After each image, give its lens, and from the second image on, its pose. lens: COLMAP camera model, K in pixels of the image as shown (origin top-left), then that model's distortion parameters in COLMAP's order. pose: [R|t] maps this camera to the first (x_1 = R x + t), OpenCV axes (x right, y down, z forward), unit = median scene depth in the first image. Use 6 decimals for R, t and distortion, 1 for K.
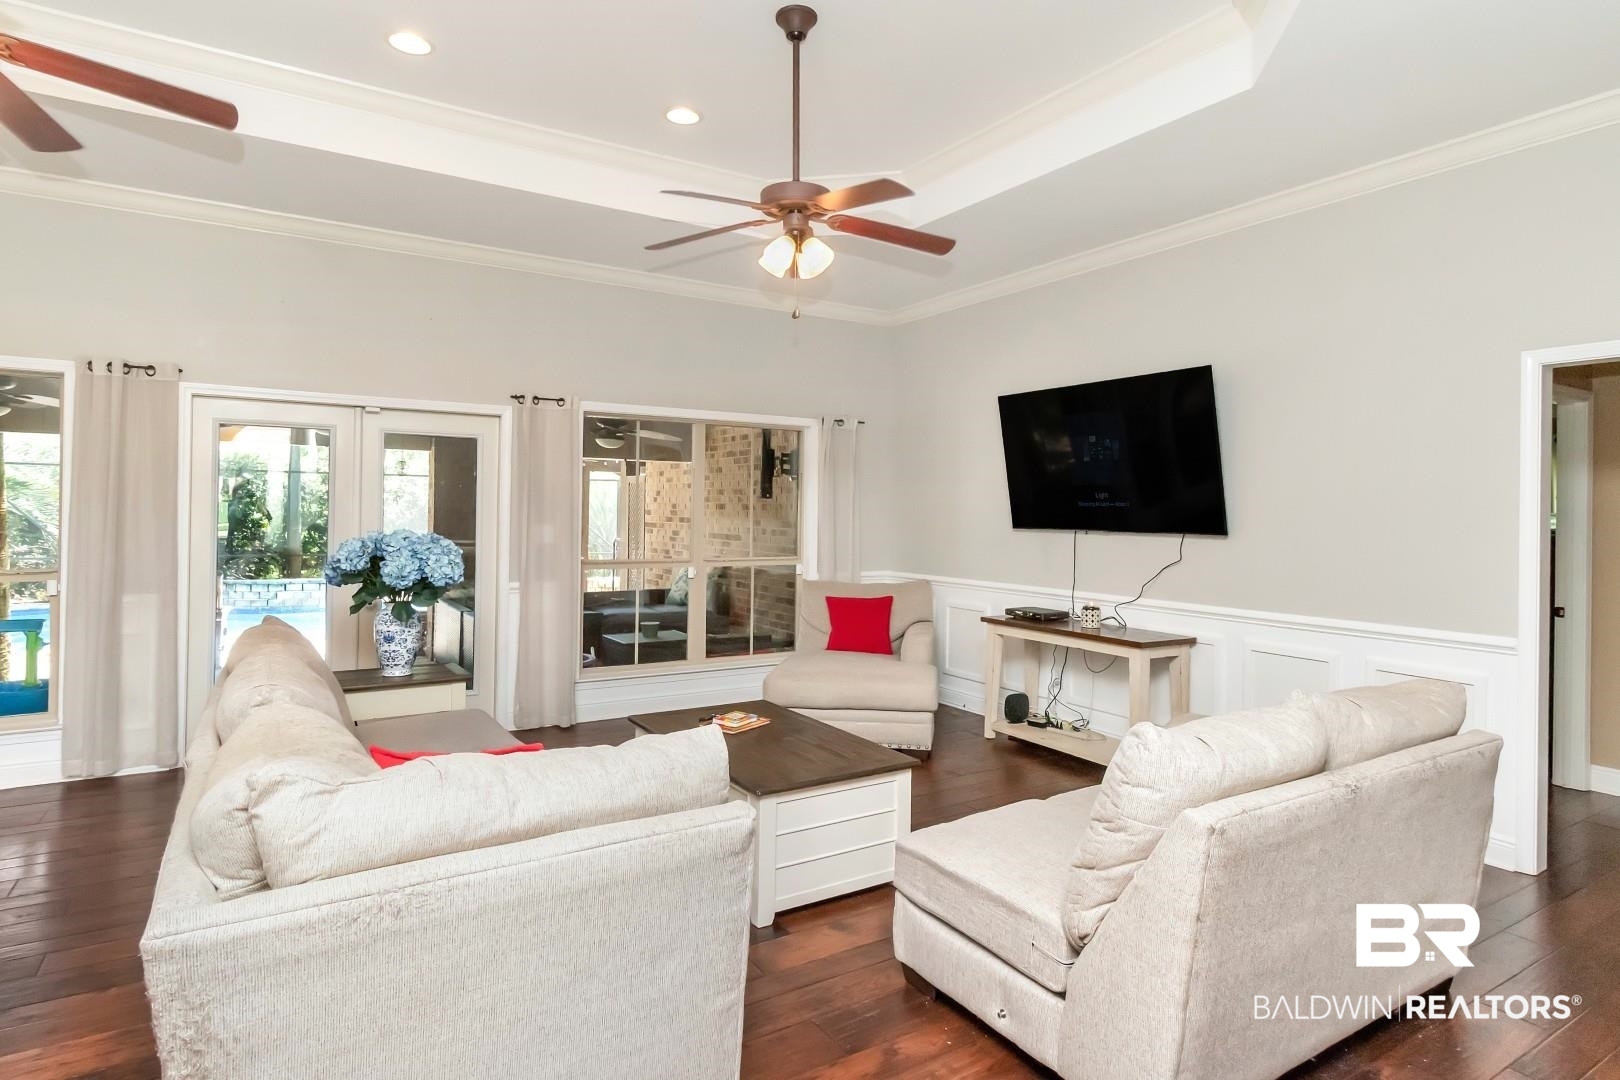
lens RADIAL K [[869.2, 0, 811.7], [0, 869.2, 503.8], [0, 0, 1]] dist [0.000743, 0.000377]
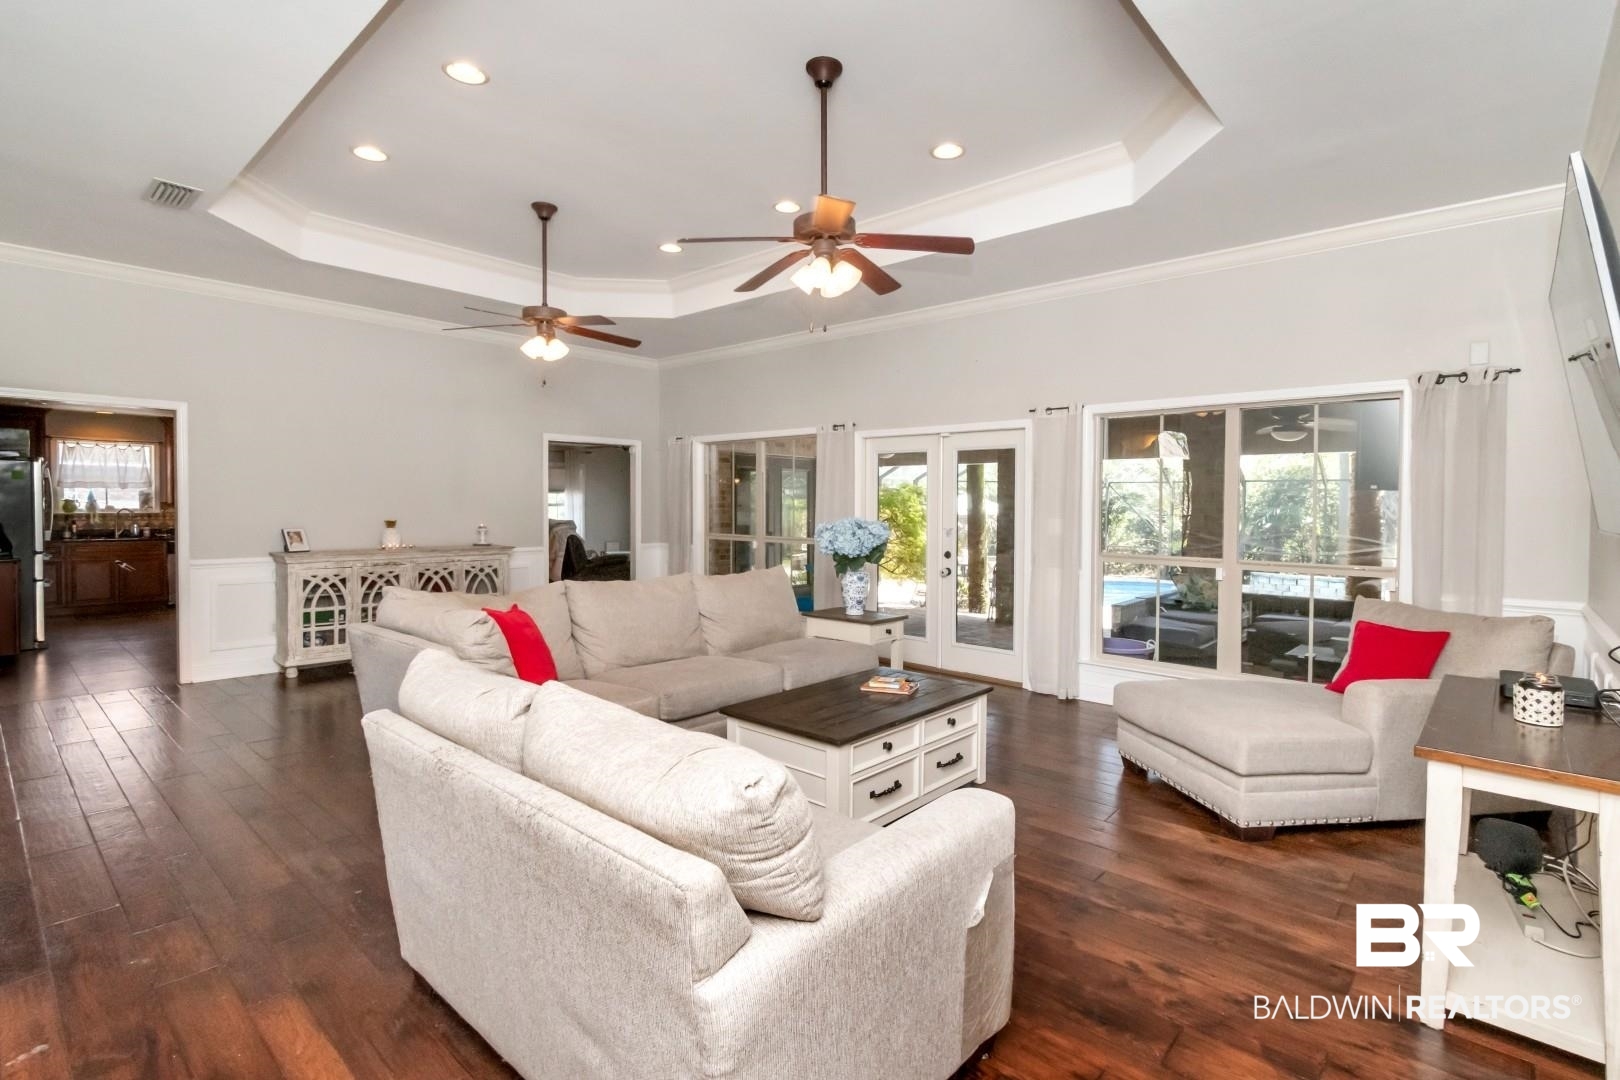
lens RADIAL K [[774.9, 0, 809.1], [0, 774.9, 519.2], [0, 0, 1]] dist [0.001140, 0.000184]
pose [[0.270670, 0.007468, -0.962643, 0.683597], [0.003225, 0.999957, 0.008664, 0.017545], [0.962667, -0.005450, 0.270634, 0.486540]]
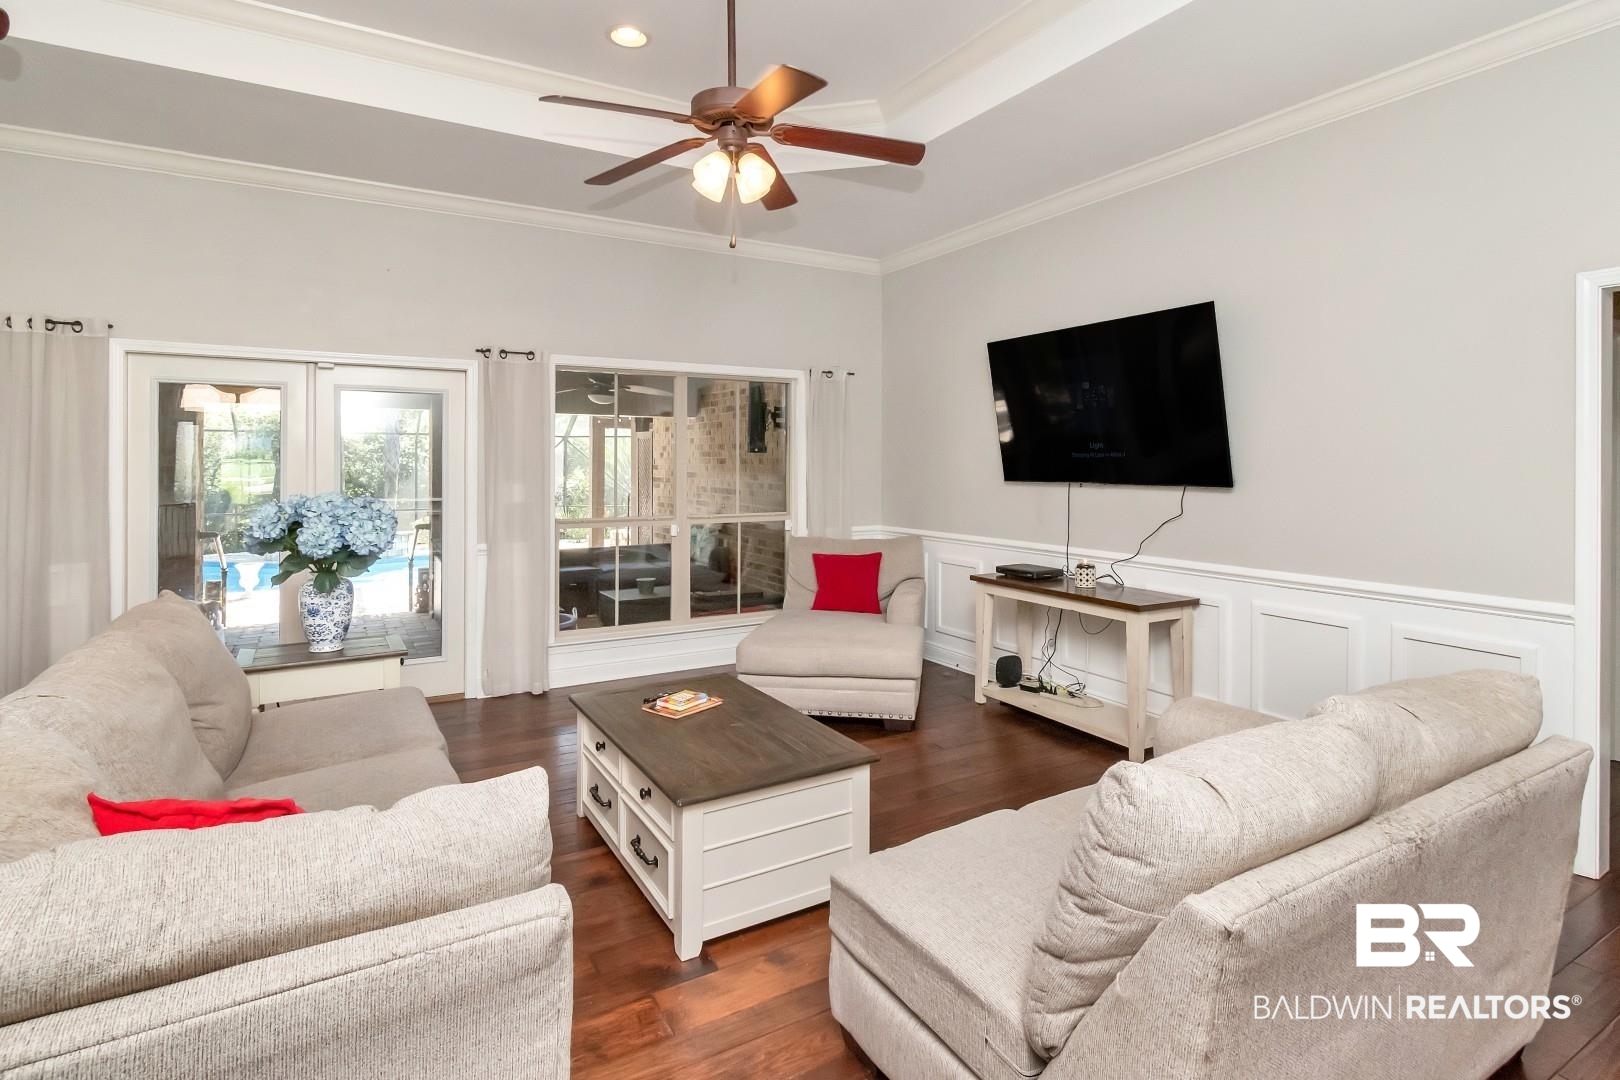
lens RADIAL K [[808.9, 0, 819.8], [0, 808.9, 465.3], [0, 0, 1]] dist [-0.000611, -0.000504]
pose [[0.999704, -0.012487, -0.020880, 0.058248], [0.012724, 0.999856, 0.011242, -0.002046], [0.020736, -0.011504, 0.999719, 0.133086]]
